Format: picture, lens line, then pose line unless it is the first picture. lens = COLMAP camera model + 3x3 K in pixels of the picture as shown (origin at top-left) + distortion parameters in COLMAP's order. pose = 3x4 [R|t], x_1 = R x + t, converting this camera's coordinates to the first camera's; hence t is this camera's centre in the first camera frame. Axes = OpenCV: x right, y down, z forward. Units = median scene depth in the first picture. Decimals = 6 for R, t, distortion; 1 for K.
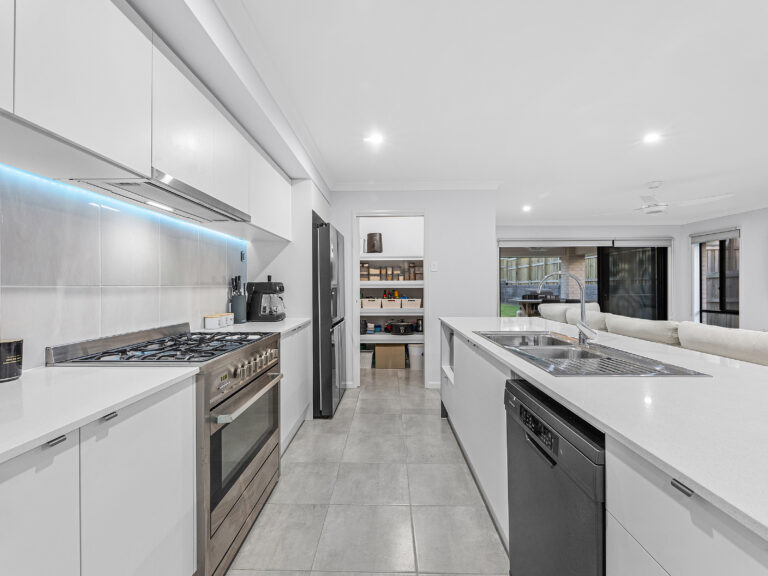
lens RADIAL K [[348.0, 0, 379.6], [0, 348.0, 283.0], [0, 0, 1]] dist [-0.001841, -0.001403]
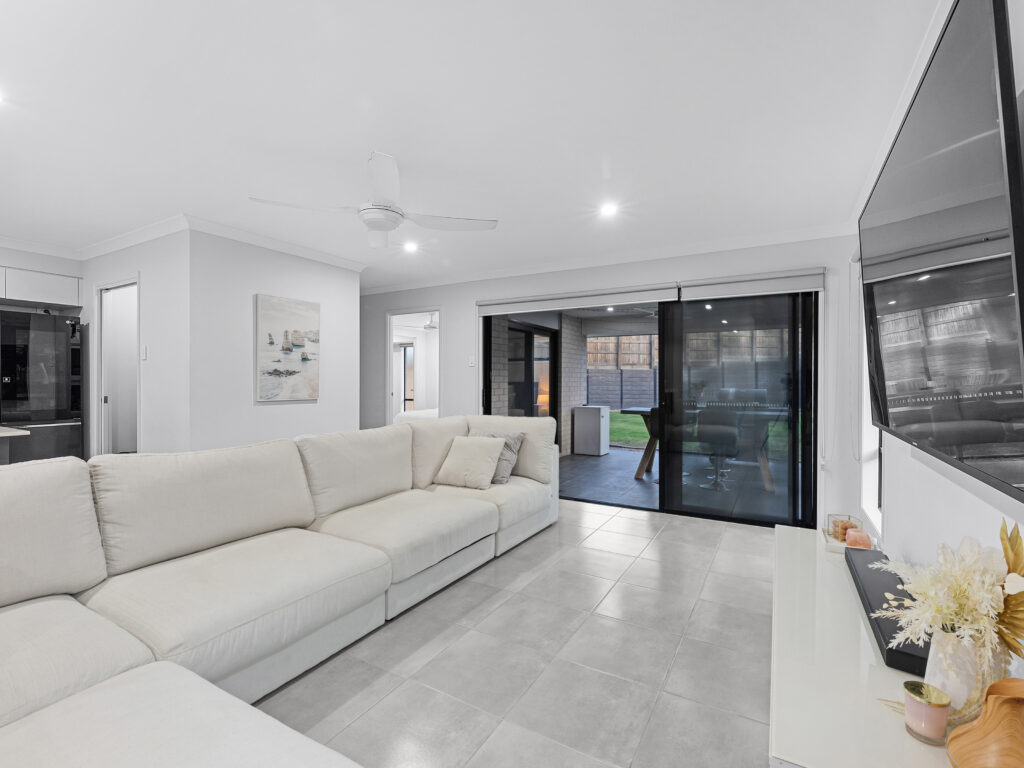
lens RADIAL K [[463.9, 0, 510.2], [0, 463.9, 382.2], [0, 0, 1]] dist [-0.001841, -0.001403]
pose [[0.876070, 0.008749, -0.482105, 1.032061], [-0.005611, 0.999953, 0.007951, 0.001014], [0.482152, -0.004261, 0.876077, 0.460349]]
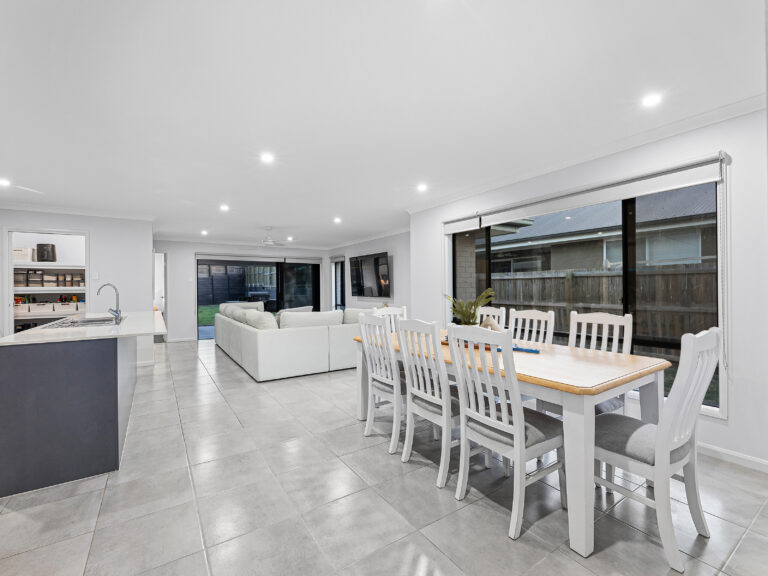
lens RADIAL K [[348.0, 0, 381.9], [0, 348.0, 284.6], [0, 0, 1]] dist [-0.001841, -0.001403]
pose [[0.820661, 0.001406, 0.571414, 0.244081], [0.002660, 0.999977, -0.006281, -0.004212], [-0.571410, 0.006675, 0.820638, -0.536571]]
